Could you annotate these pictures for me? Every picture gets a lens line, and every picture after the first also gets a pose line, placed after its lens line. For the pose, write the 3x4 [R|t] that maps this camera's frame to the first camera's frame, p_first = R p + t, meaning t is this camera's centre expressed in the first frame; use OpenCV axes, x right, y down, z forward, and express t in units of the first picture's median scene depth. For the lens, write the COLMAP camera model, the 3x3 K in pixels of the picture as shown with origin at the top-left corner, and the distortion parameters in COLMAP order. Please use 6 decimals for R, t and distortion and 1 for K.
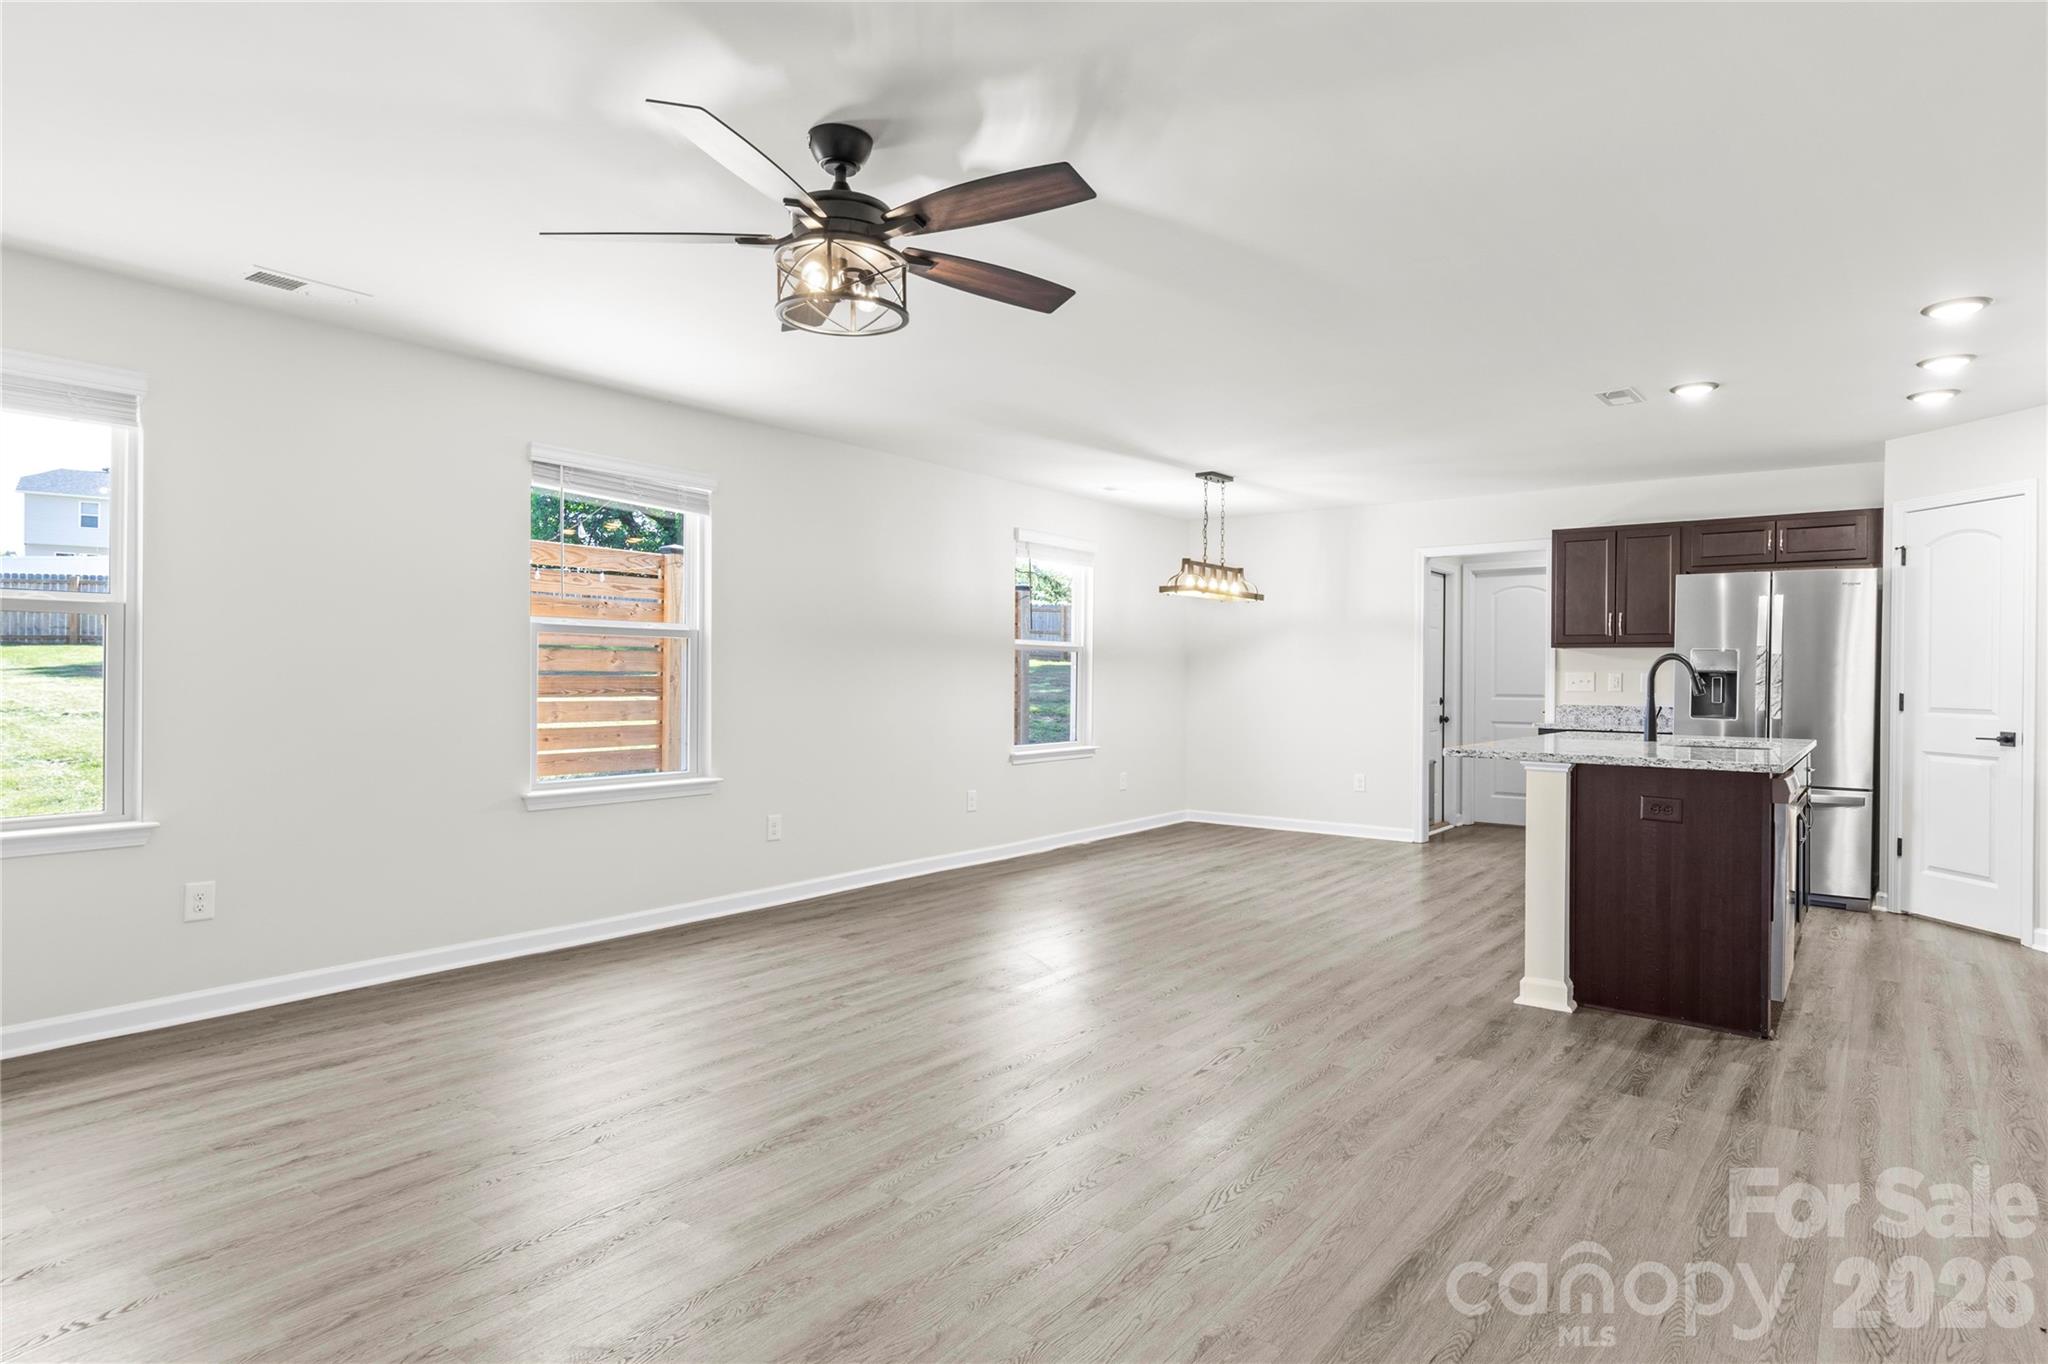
lens RADIAL K [[1134.8, 0, 1024.0], [0, 1134.8, 682.0], [0, 0, 1]] dist [0.000301, 0.000008]
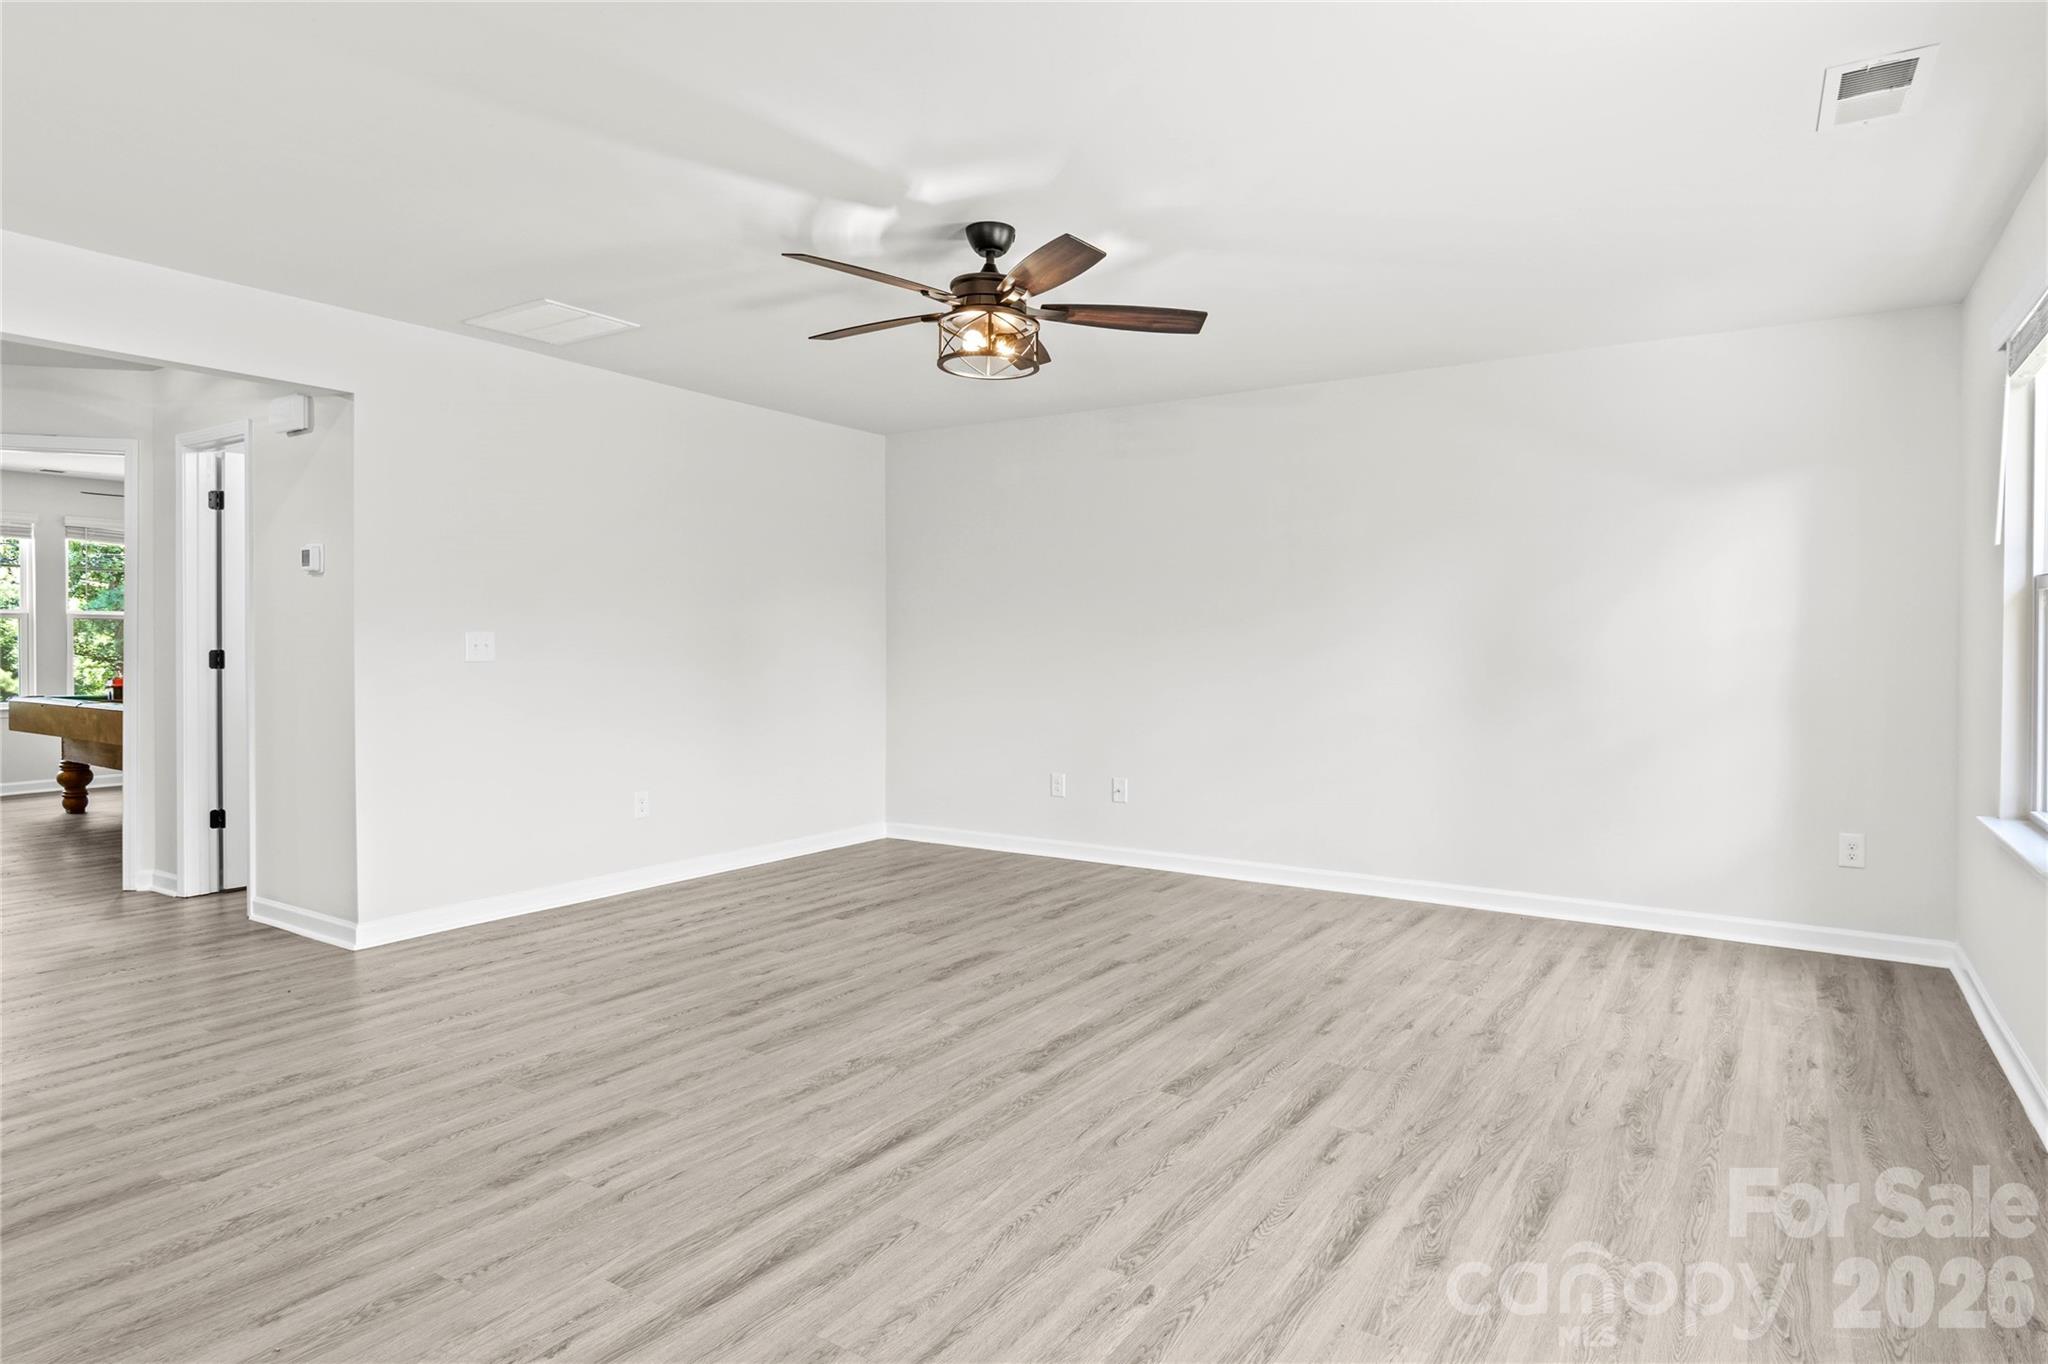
lens RADIAL K [[1134.8, 0, 1024.0], [0, 1134.8, 682.0], [0, 0, 1]] dist [0.000301, 0.000008]
pose [[-0.997395, -0.012979, -0.070952, -0.093891], [-0.016046, 0.998954, 0.042827, -0.014665], [0.070322, 0.043854, -0.996560, 1.940266]]
